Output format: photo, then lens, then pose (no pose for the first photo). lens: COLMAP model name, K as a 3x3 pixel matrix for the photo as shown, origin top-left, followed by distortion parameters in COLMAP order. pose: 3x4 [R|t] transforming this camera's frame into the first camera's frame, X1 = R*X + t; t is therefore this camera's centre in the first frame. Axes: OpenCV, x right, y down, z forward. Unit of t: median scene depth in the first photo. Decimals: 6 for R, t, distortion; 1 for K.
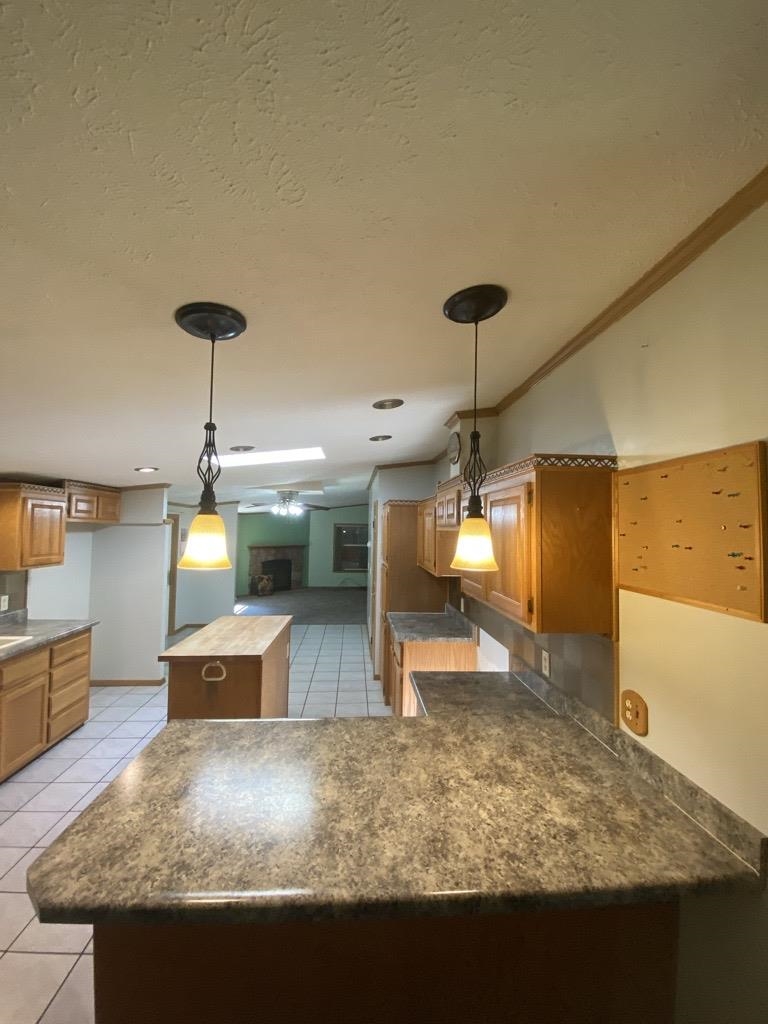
lens RADIAL K [[414.0, 0, 384.0], [0, 414.0, 512.0], [0, 0, 1]] dist [0.022032, 0.000008]
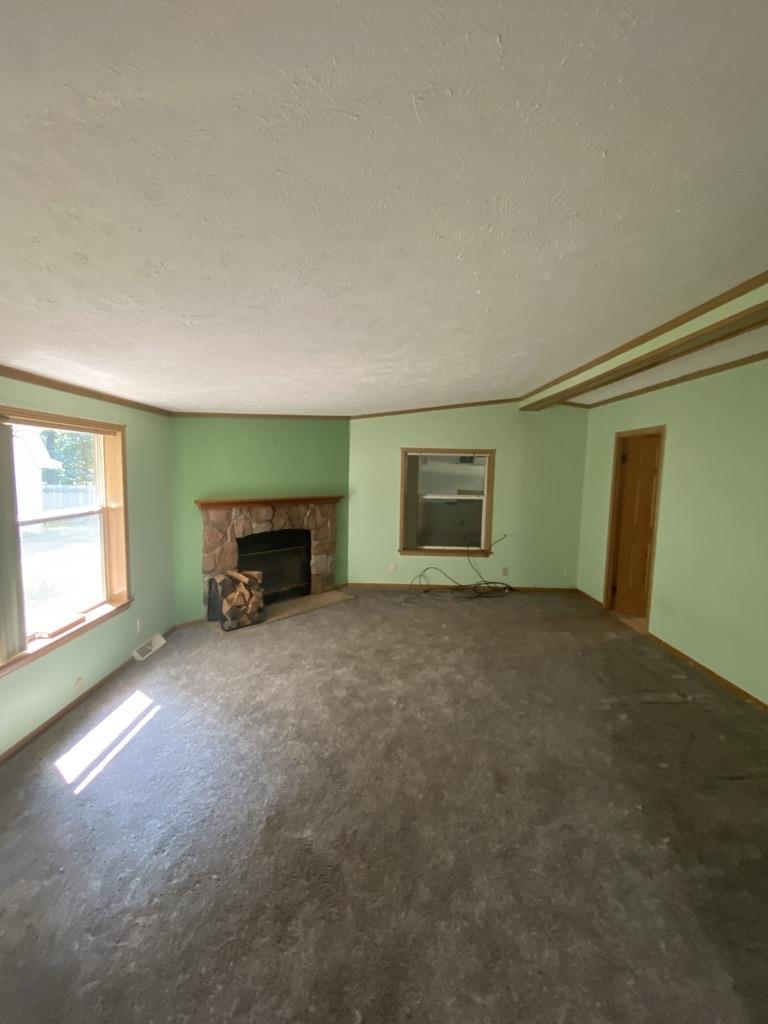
lens RADIAL K [[414.0, 0, 384.0], [0, 414.0, 512.0], [0, 0, 1]] dist [0.022032, 0.000008]
pose [[0.996461, 0.016789, -0.082361, -0.110676], [-0.004471, 0.989049, 0.147523, 0.032018], [0.083936, -0.146633, 0.985623, 0.579620]]
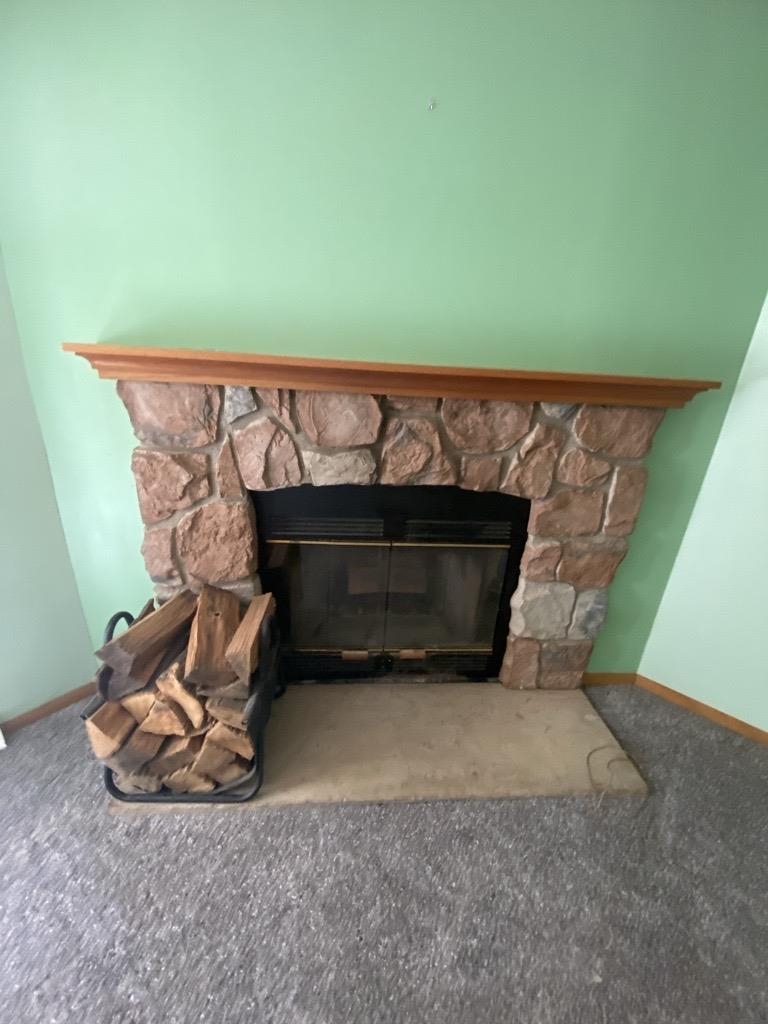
lens RADIAL K [[414.0, 0, 384.0], [0, 414.0, 512.0], [0, 0, 1]] dist [0.022032, 0.000008]
pose [[0.701664, 0.283112, -0.653847, -0.173261], [-0.017989, 0.924415, 0.380963, 0.073756], [0.712281, -0.255546, 0.653722, 0.892411]]
